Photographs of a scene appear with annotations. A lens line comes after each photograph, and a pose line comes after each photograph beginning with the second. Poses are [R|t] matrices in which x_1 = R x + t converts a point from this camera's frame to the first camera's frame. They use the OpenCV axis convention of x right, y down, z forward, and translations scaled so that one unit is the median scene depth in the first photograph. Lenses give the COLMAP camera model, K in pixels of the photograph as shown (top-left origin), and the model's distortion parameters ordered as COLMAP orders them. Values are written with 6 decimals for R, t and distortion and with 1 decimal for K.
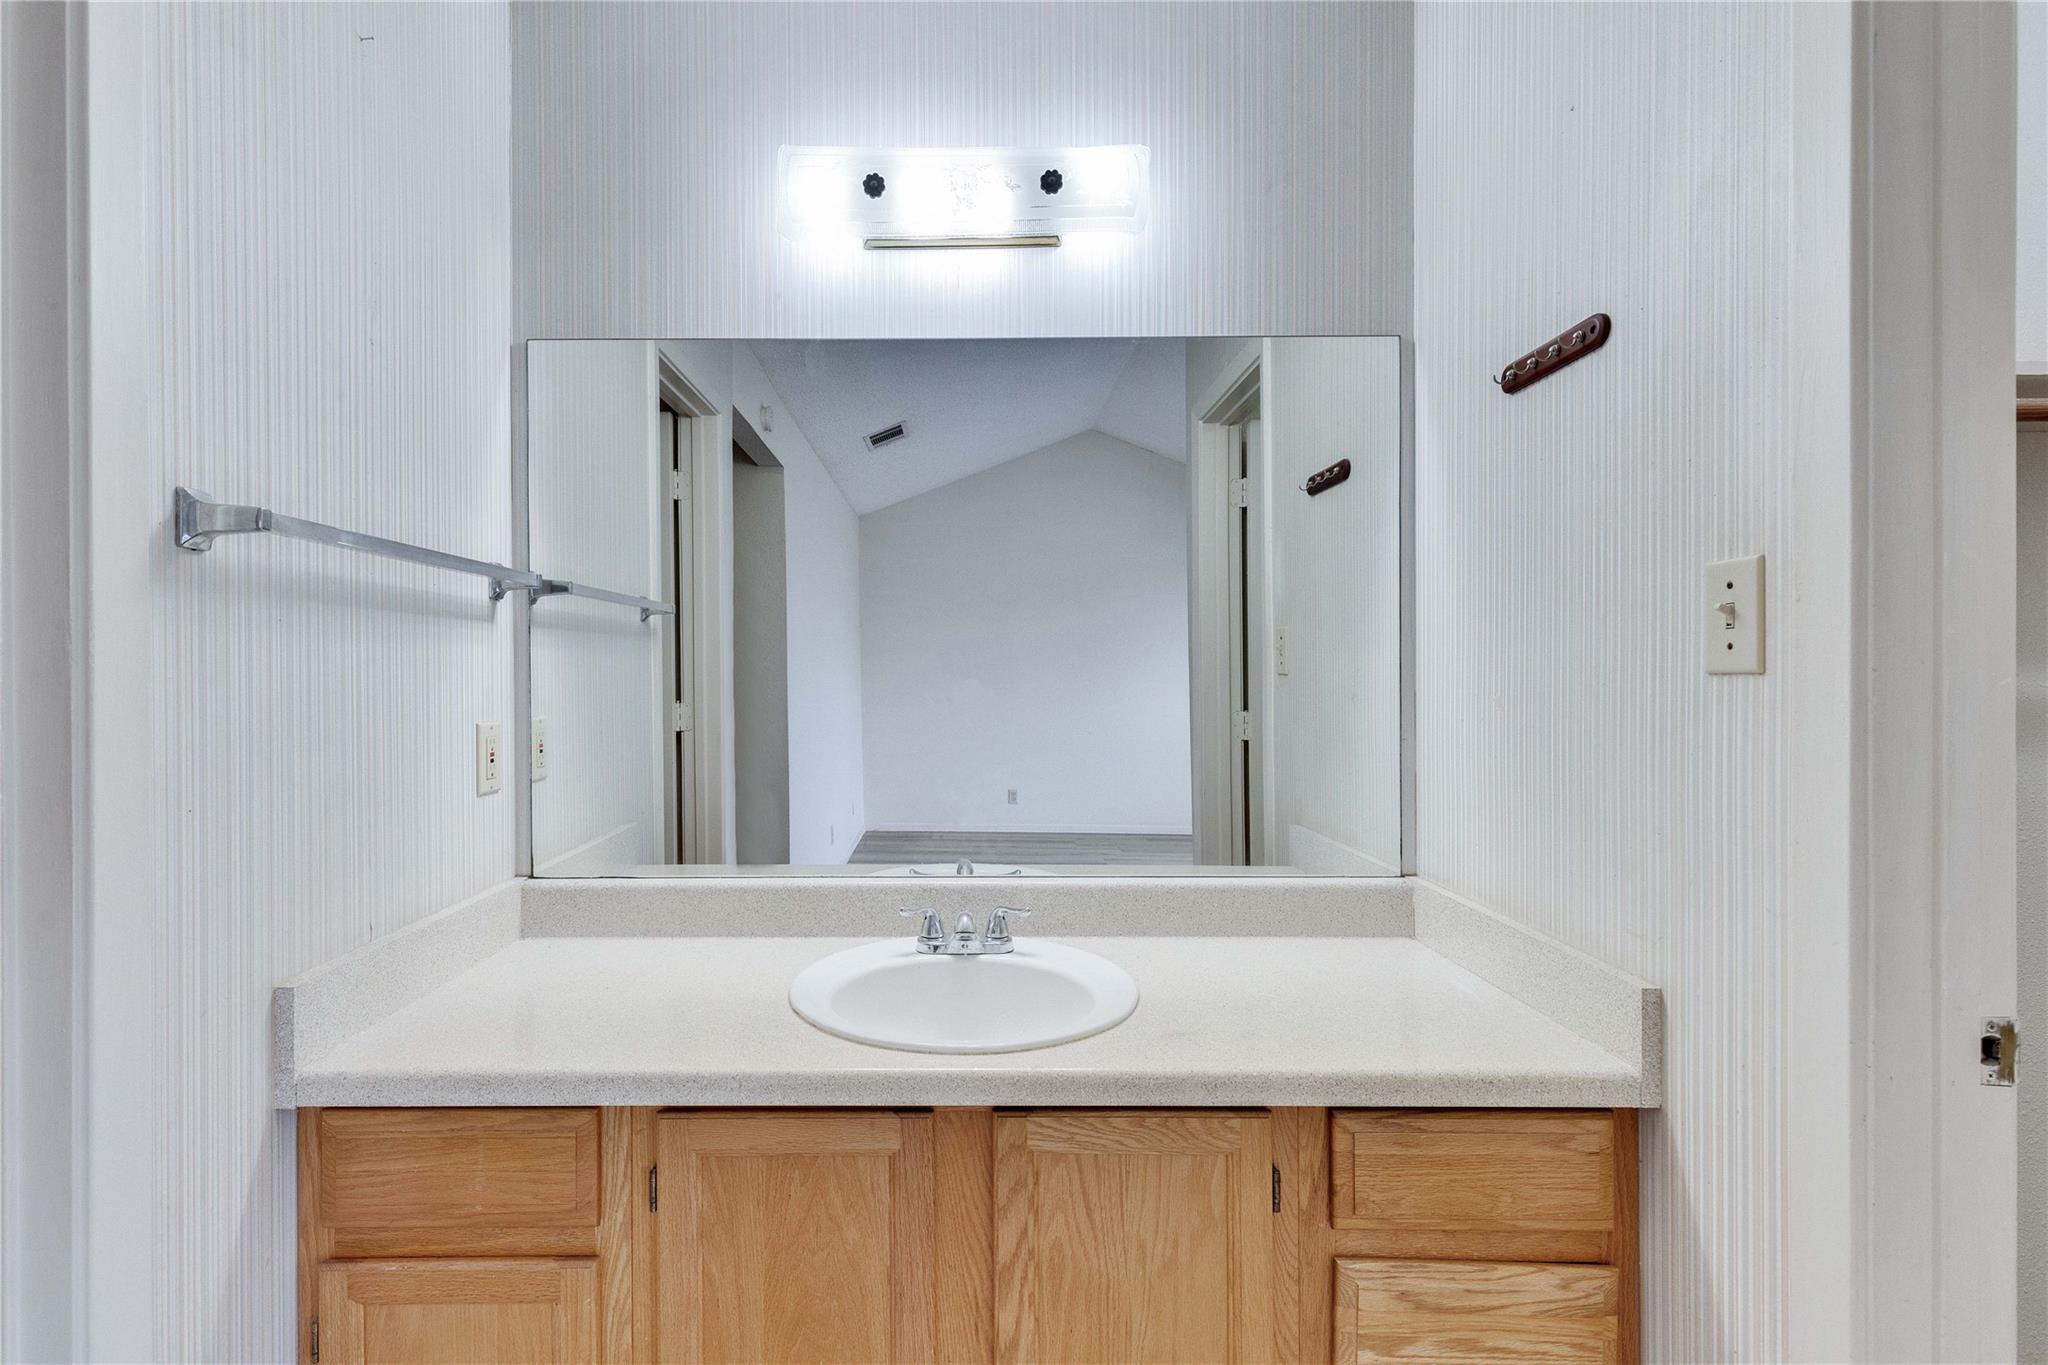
lens RADIAL K [[1045.0, 0, 959.7], [0, 1045.0, 685.3], [0, 0, 1]] dist [0.000160, -0.000196]
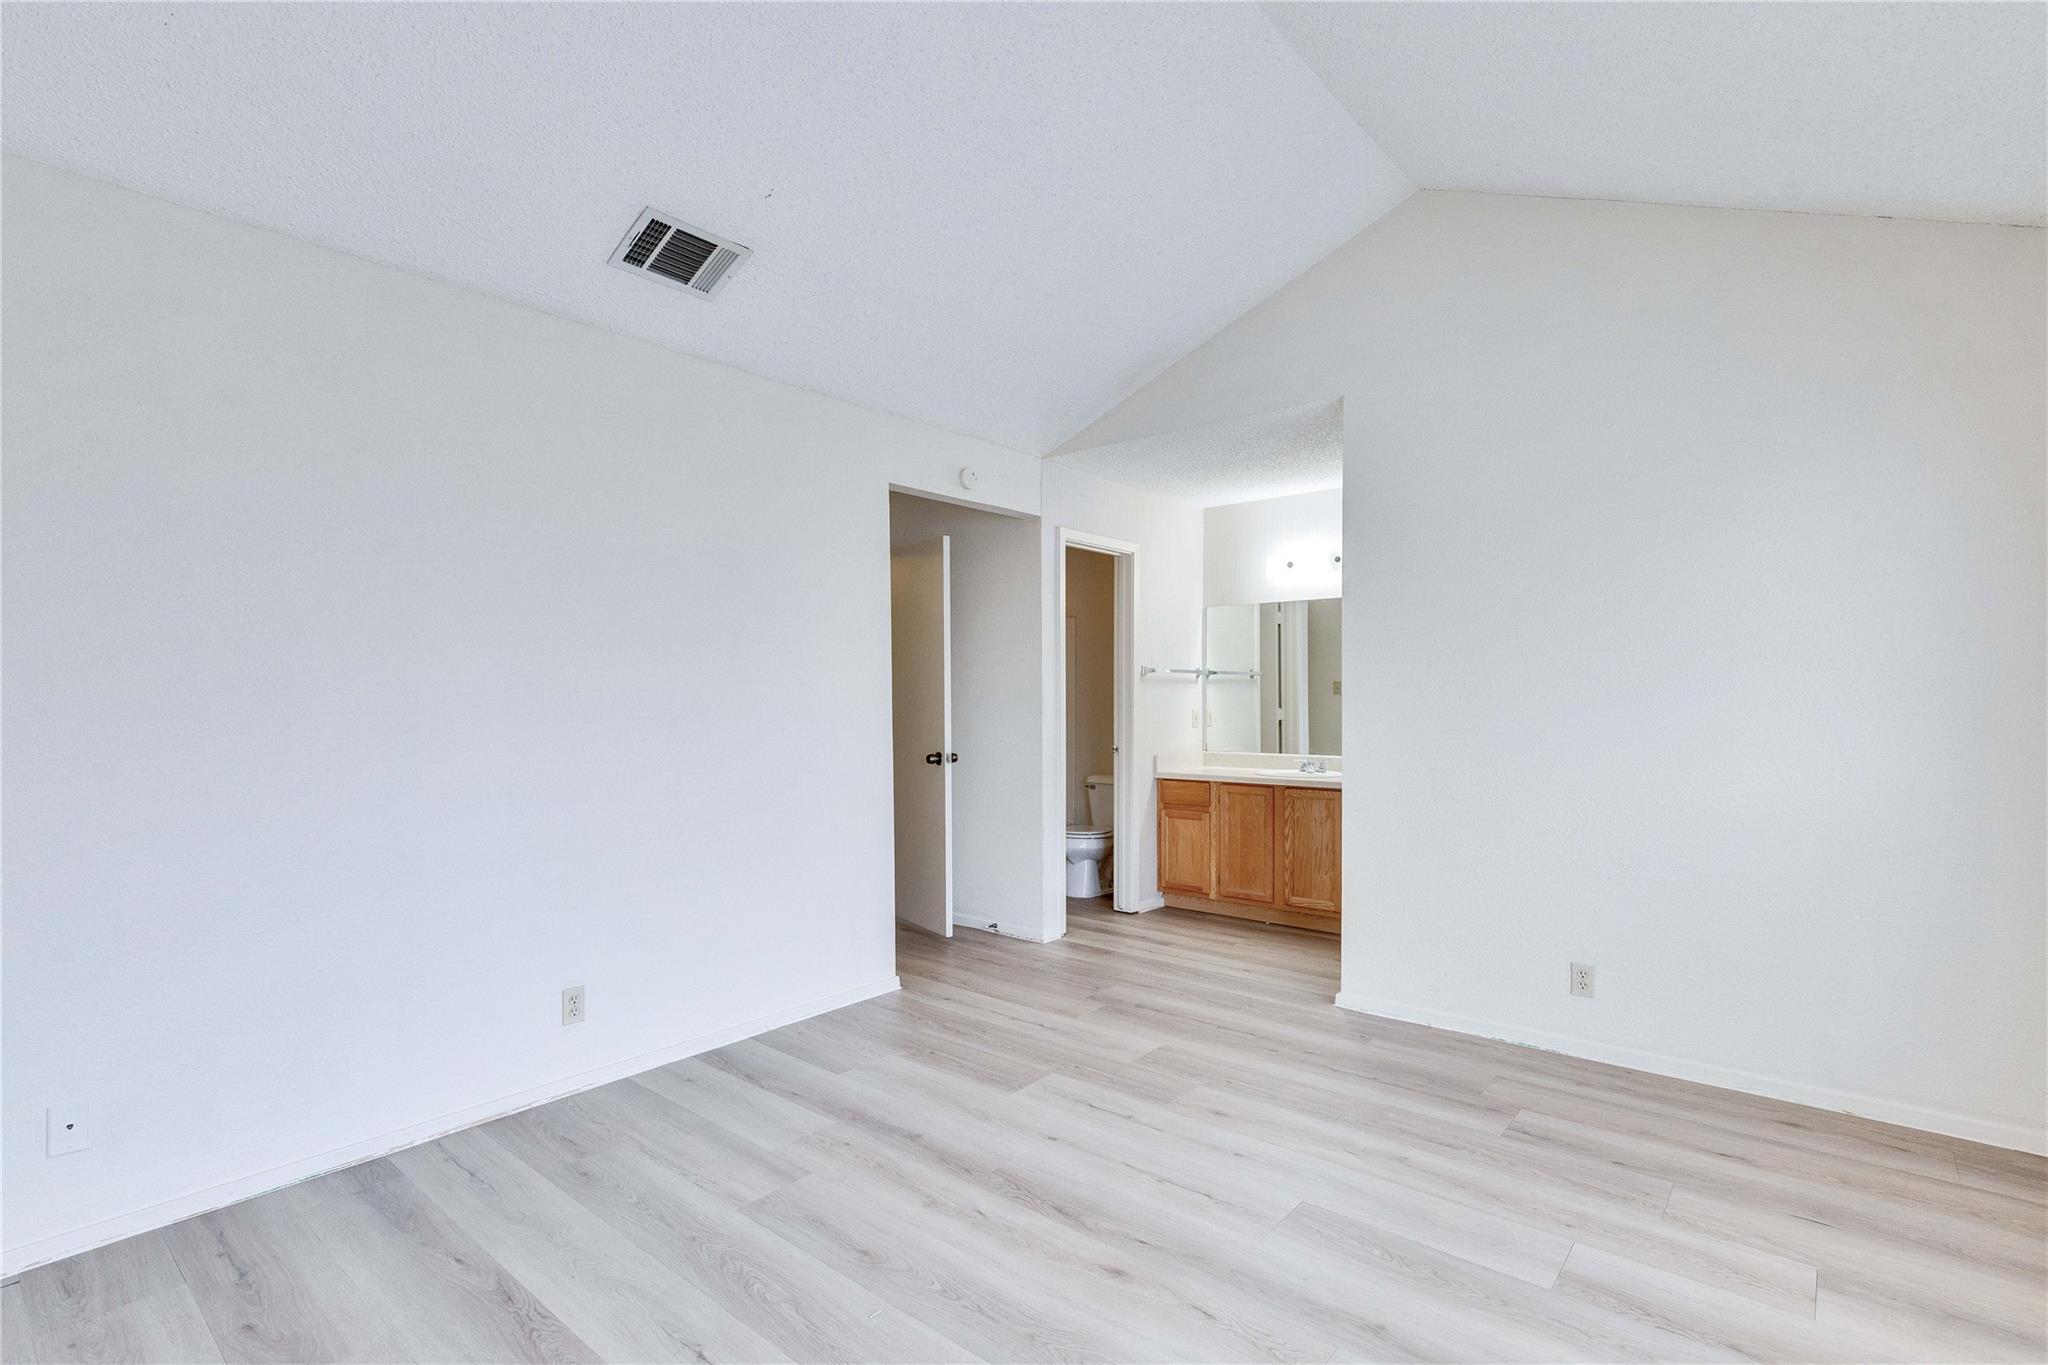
lens RADIAL K [[926.3, 0, 1019.7], [0, 926.3, 687.2], [0, 0, 1]] dist [0.001816, -0.000114]
pose [[0.786439, -0.006327, -0.617636, 1.343878], [-0.004293, 0.999867, -0.015707, 0.012466], [0.617653, 0.015004, 0.786308, -2.447543]]
